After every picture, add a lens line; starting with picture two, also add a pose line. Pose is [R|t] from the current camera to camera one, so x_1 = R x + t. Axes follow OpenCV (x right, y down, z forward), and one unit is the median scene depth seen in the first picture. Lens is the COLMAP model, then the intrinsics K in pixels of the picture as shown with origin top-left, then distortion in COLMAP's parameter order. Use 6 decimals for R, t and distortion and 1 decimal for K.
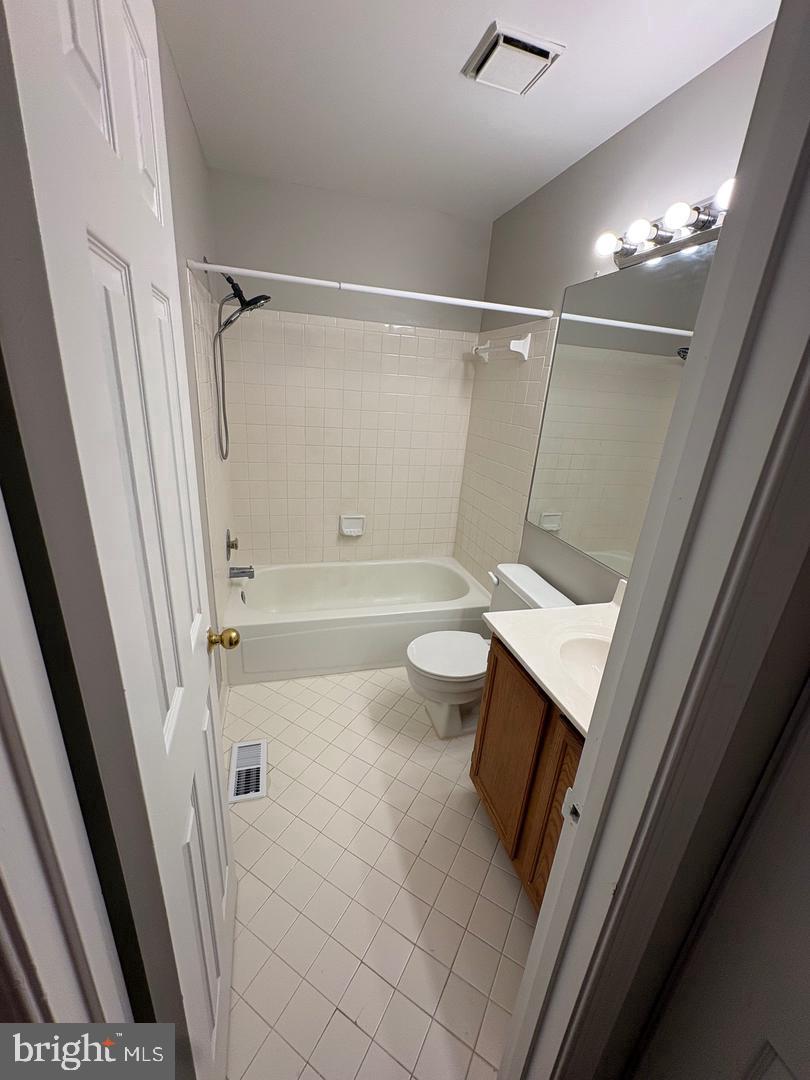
lens RADIAL K [[430.7, 0, 405.0], [0, 430.7, 540.0], [0, 0, 1]] dist [0.009362, 0.000050]
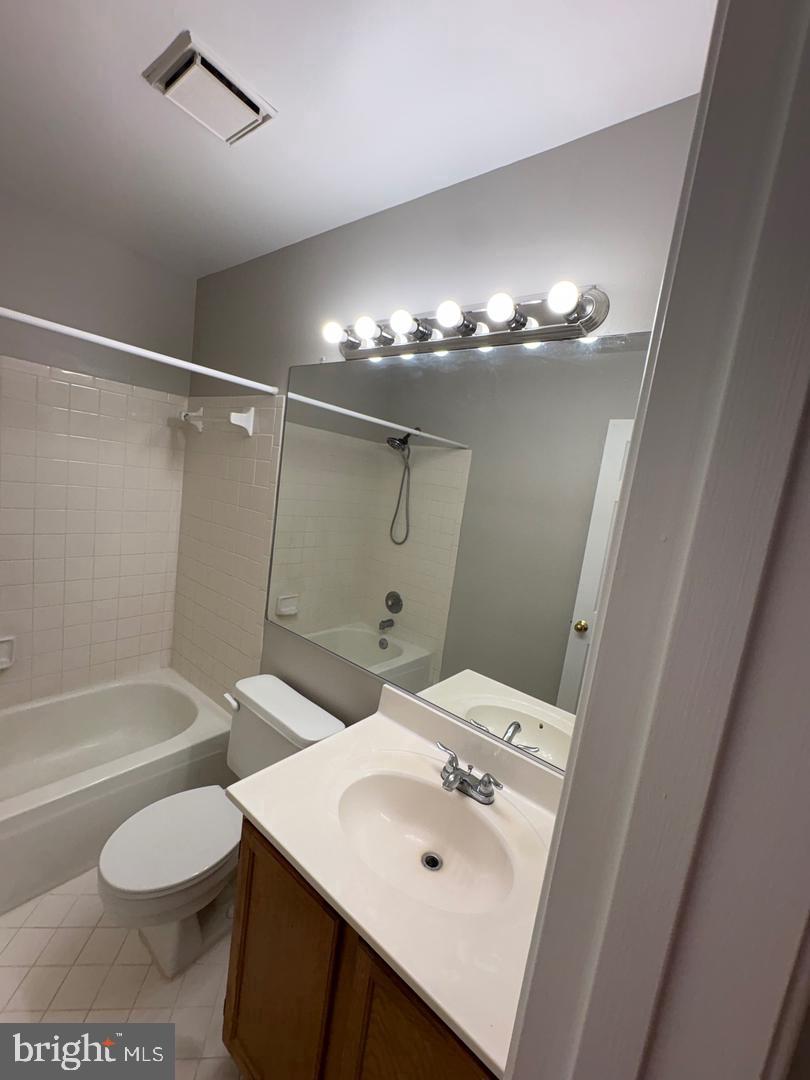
lens RADIAL K [[432.1, 0, 405.0], [0, 432.1, 540.0], [0, 0, 1]] dist [-0.003078, -0.000065]
pose [[0.813408, -0.039324, 0.580362, 0.020220], [0.122227, 0.986993, -0.104431, -0.082384], [-0.568707, 0.155880, 0.807635, 0.155464]]
